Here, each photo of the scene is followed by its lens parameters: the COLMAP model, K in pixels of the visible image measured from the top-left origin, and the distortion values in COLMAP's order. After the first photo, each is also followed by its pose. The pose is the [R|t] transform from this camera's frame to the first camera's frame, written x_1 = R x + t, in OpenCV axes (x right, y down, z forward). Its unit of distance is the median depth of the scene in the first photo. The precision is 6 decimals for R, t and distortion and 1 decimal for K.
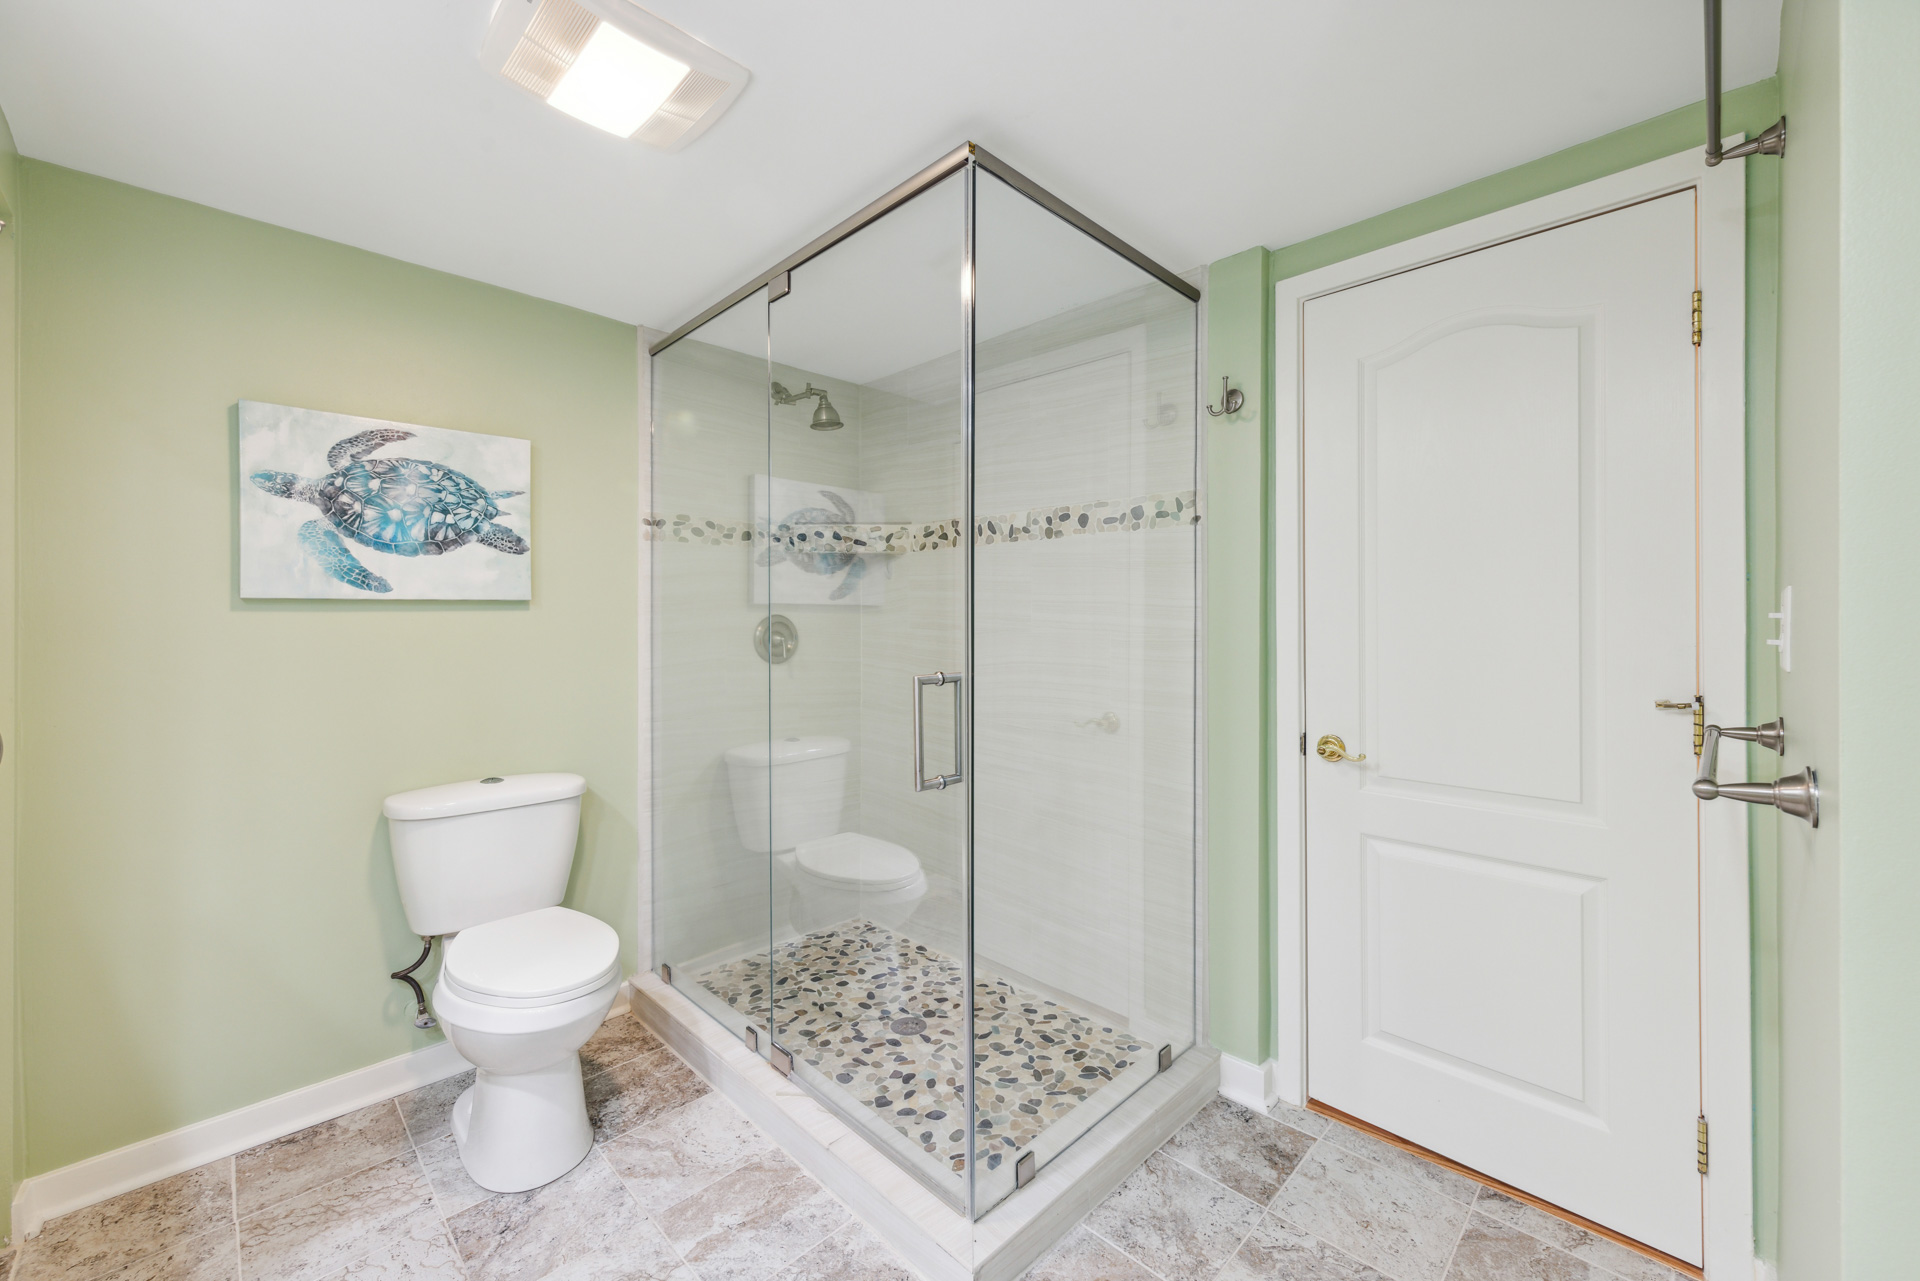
lens RADIAL K [[753.0, 0, 960.5], [0, 753.0, 621.3], [0, 0, 1]] dist [0.001675, 0.000022]
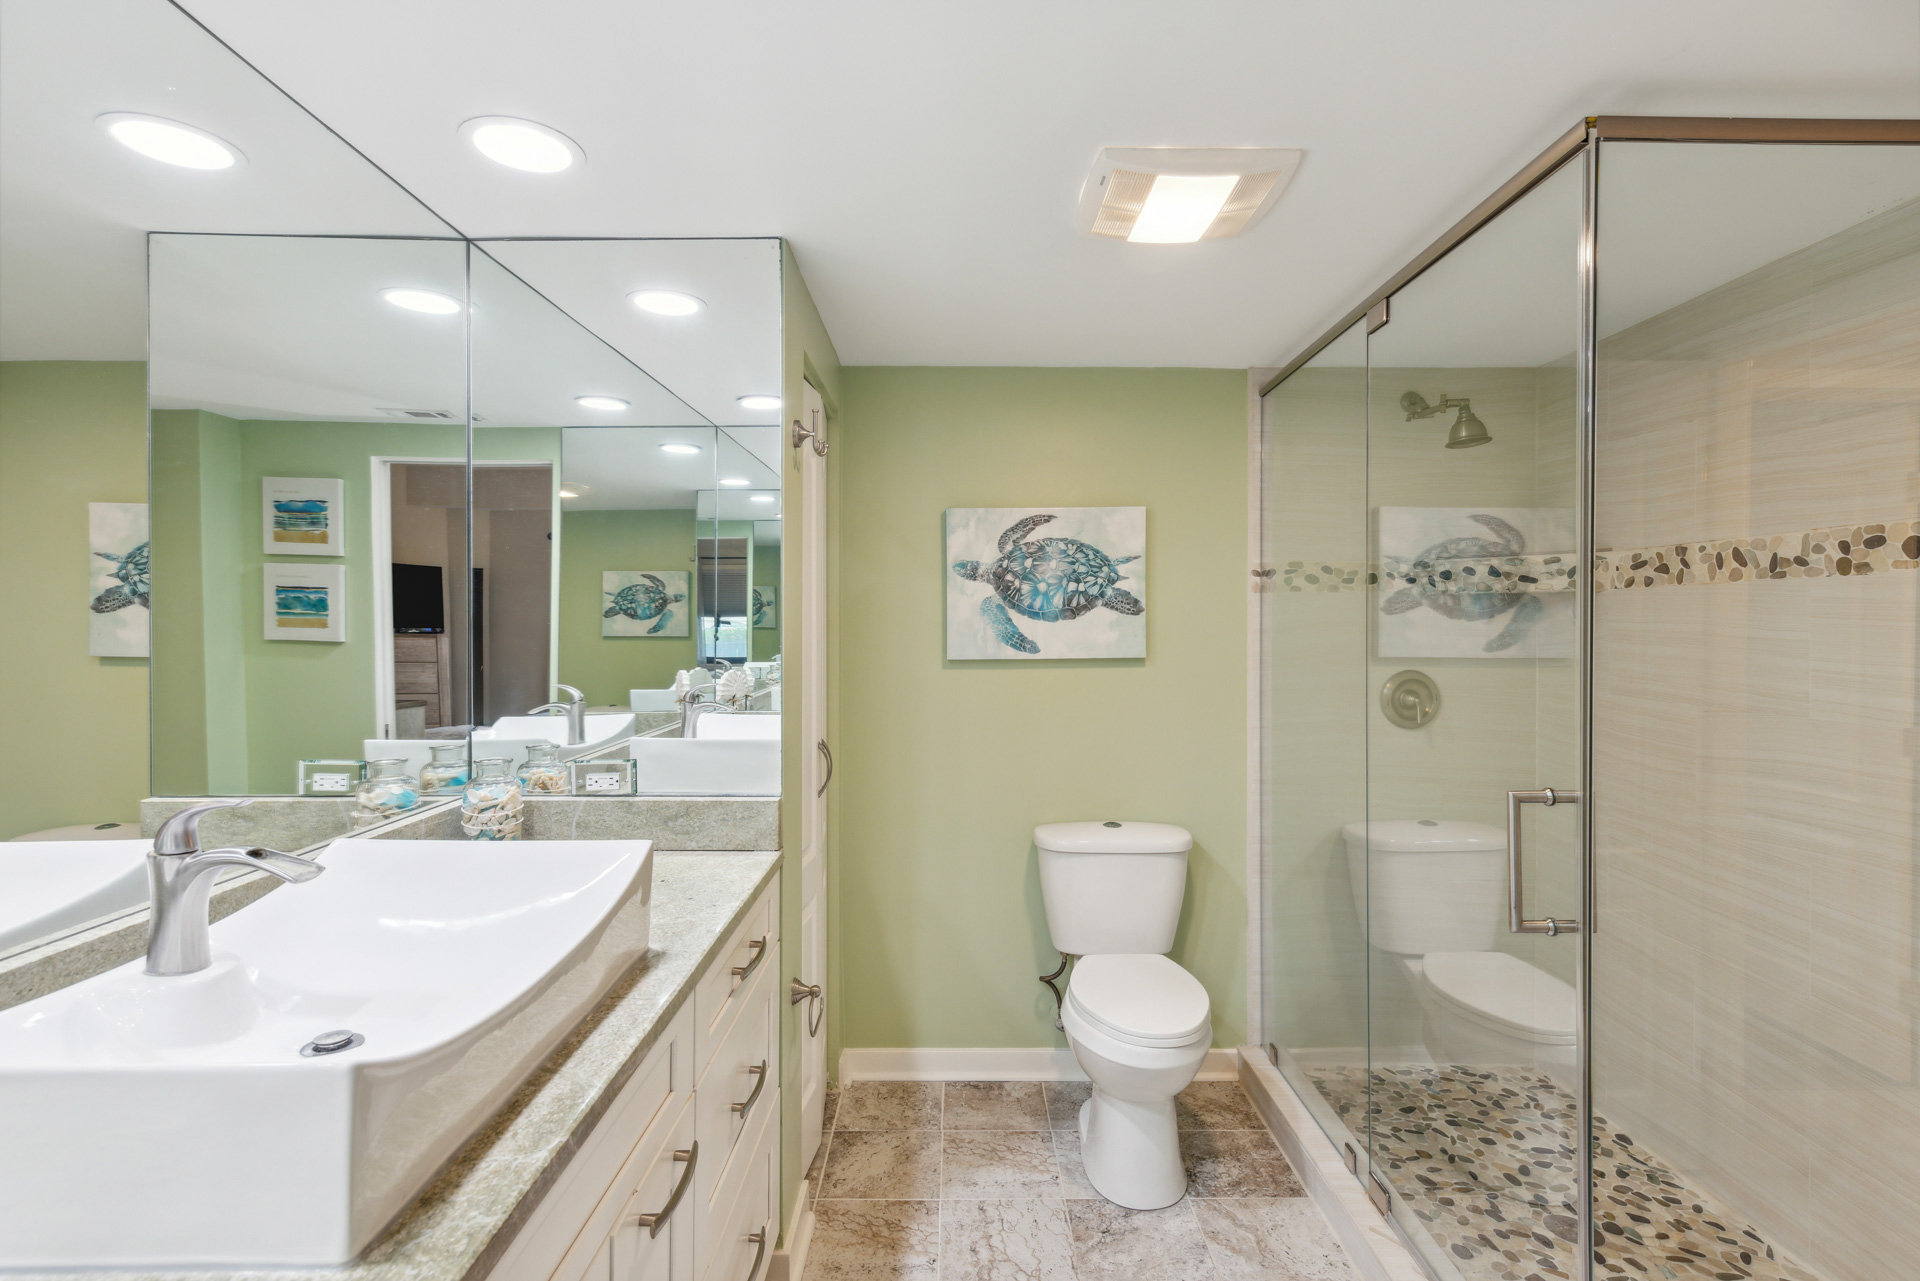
lens RADIAL K [[897.6, 0, 960.0], [0, 897.6, 640.5], [0, 0, 1]] dist [0.011840, -0.004266]
pose [[0.709853, 0.006117, -0.704323, 0.130229], [0.000000, 0.999962, 0.008685, -0.063321], [0.704350, -0.006165, 0.709826, -0.075415]]
